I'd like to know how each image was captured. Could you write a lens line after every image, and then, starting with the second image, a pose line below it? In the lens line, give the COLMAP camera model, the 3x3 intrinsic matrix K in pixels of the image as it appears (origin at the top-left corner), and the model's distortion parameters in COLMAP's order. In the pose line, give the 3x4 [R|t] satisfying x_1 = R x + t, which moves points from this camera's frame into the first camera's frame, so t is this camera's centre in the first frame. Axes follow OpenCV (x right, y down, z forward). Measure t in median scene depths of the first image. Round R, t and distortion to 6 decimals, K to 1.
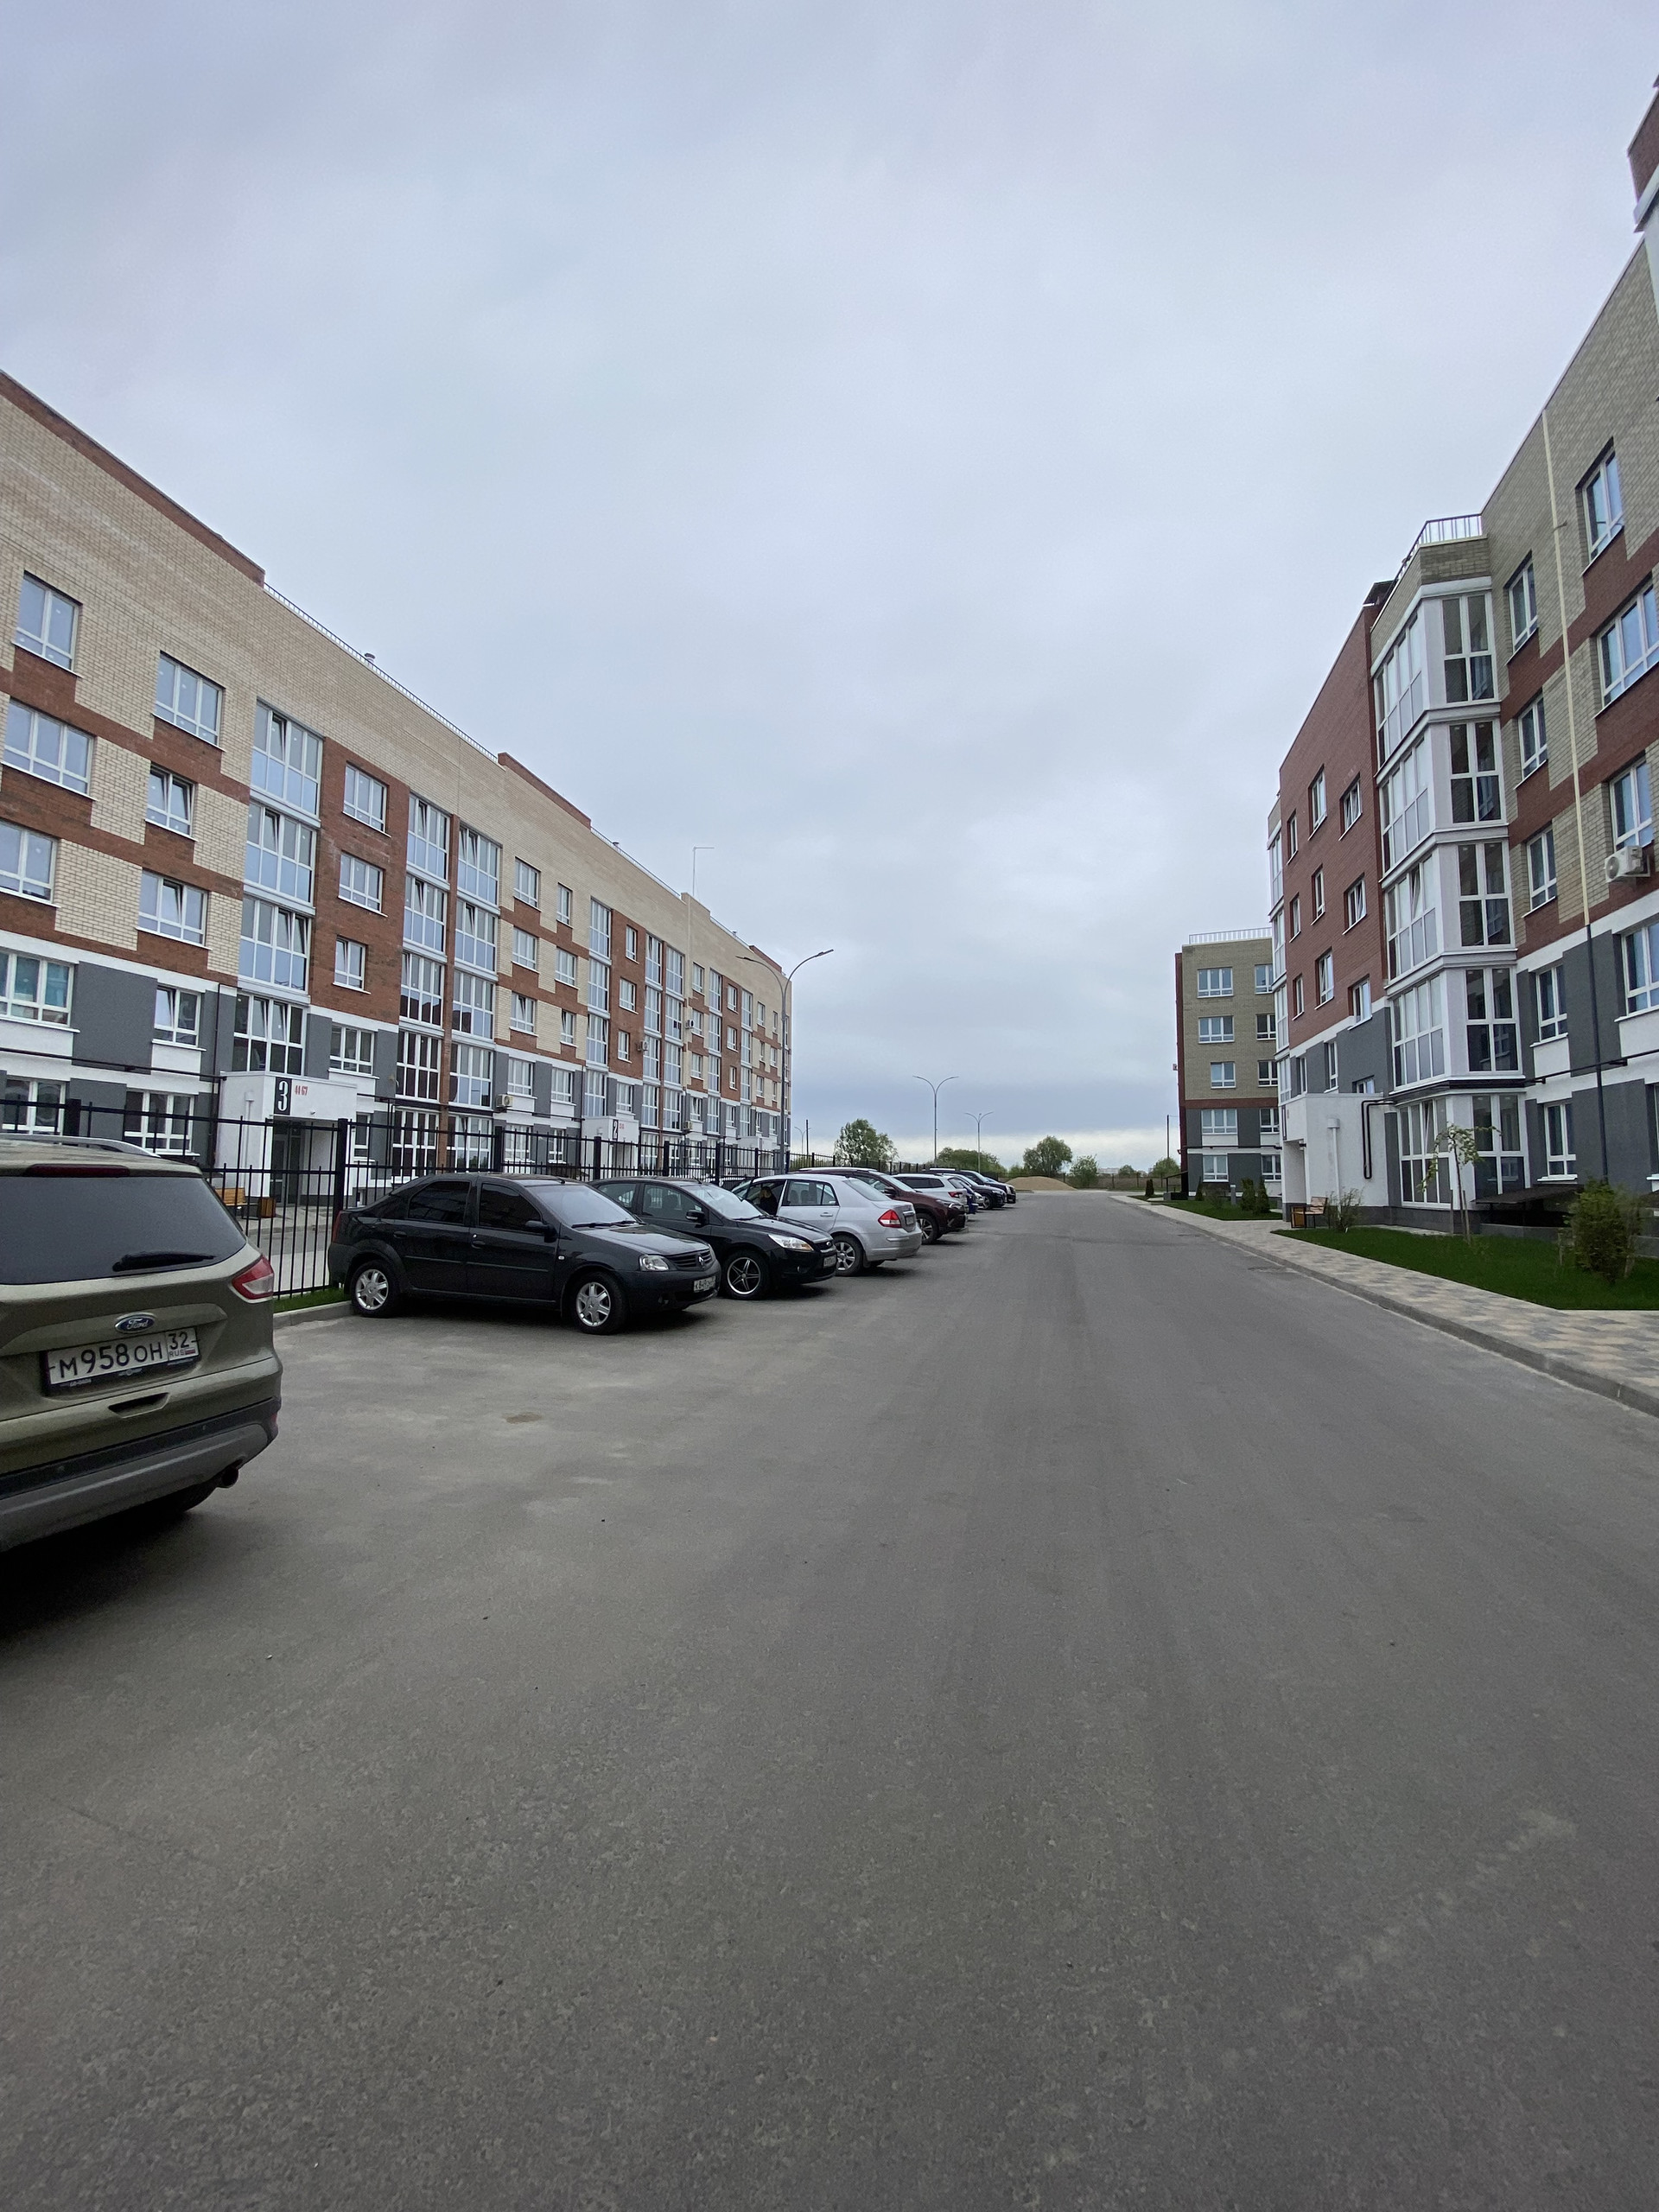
lens RADIAL K [[892.6, 0, 834.9], [0, 892.6, 1095.8], [0, 0, 1]] dist [-0.002539, -0.000667]
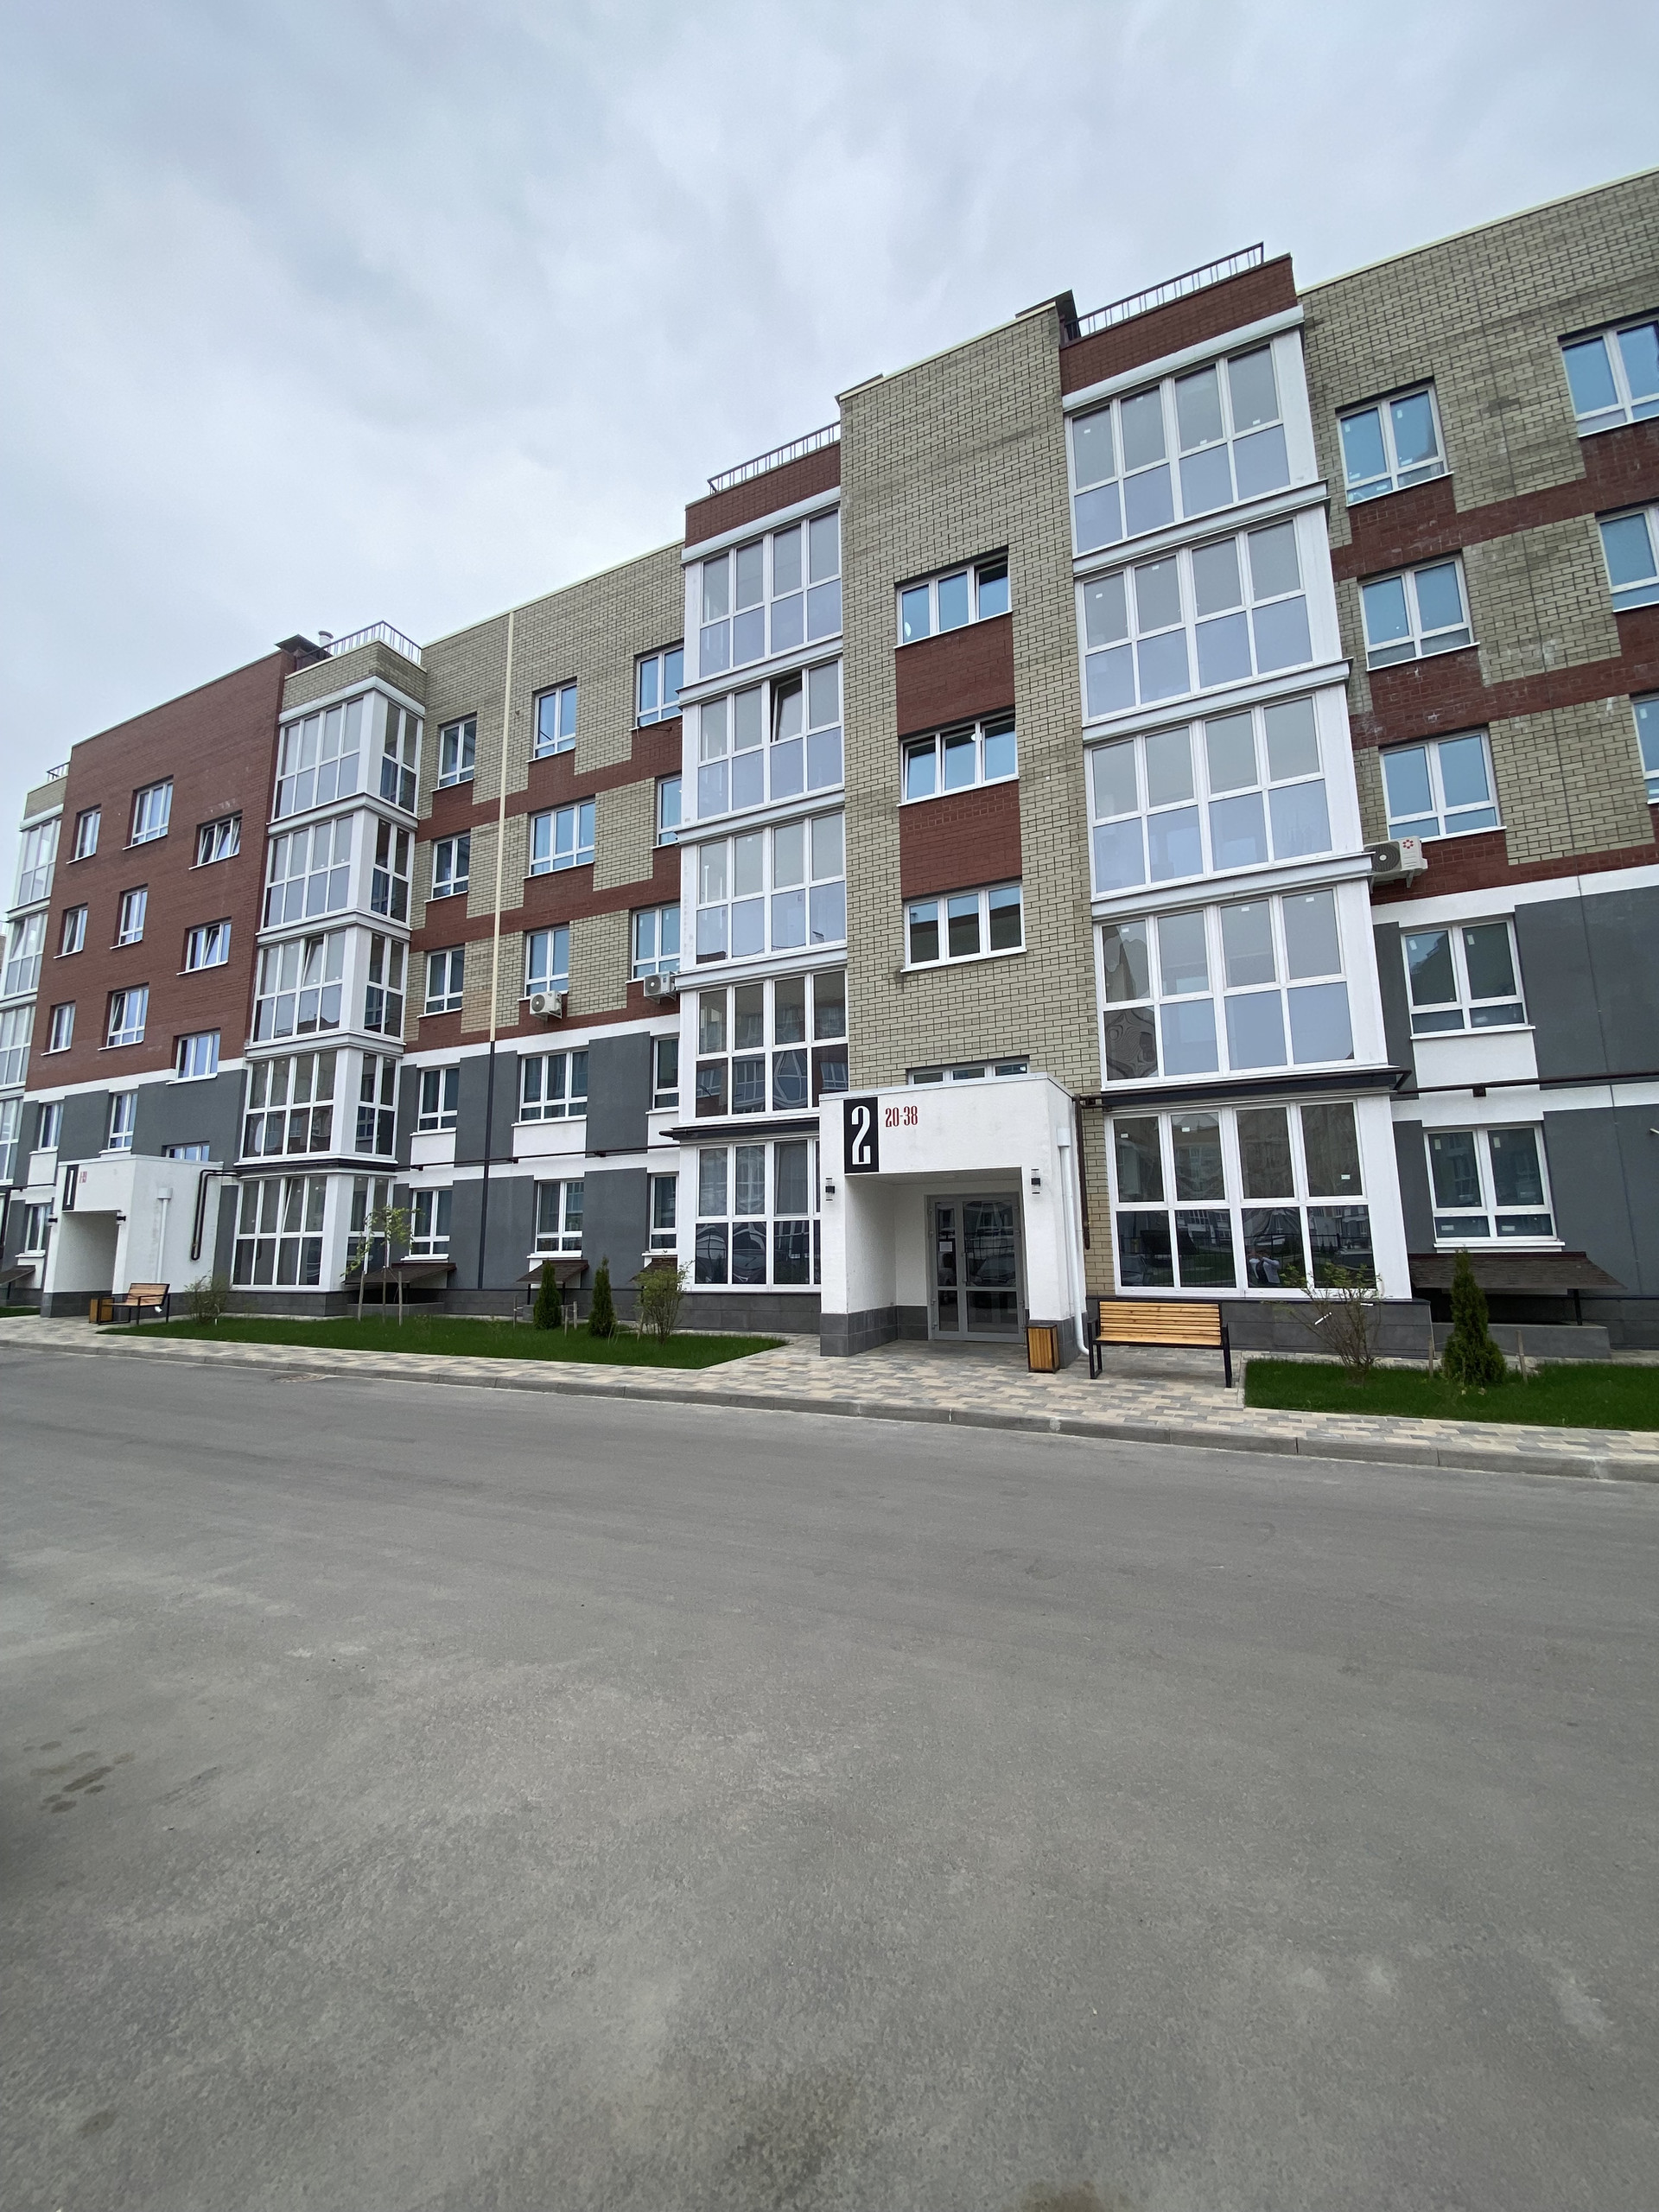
lens RADIAL K [[892.6, 0, 830.7], [0, 892.6, 1111.7], [0, 0, 1]] dist [-0.002539, -0.000667]
pose [[0.199385, 0.141240, 0.969689, -0.172989], [-0.080453, 0.988577, -0.127449, 0.013460], [-0.976613, -0.052603, 0.208471, 0.264885]]
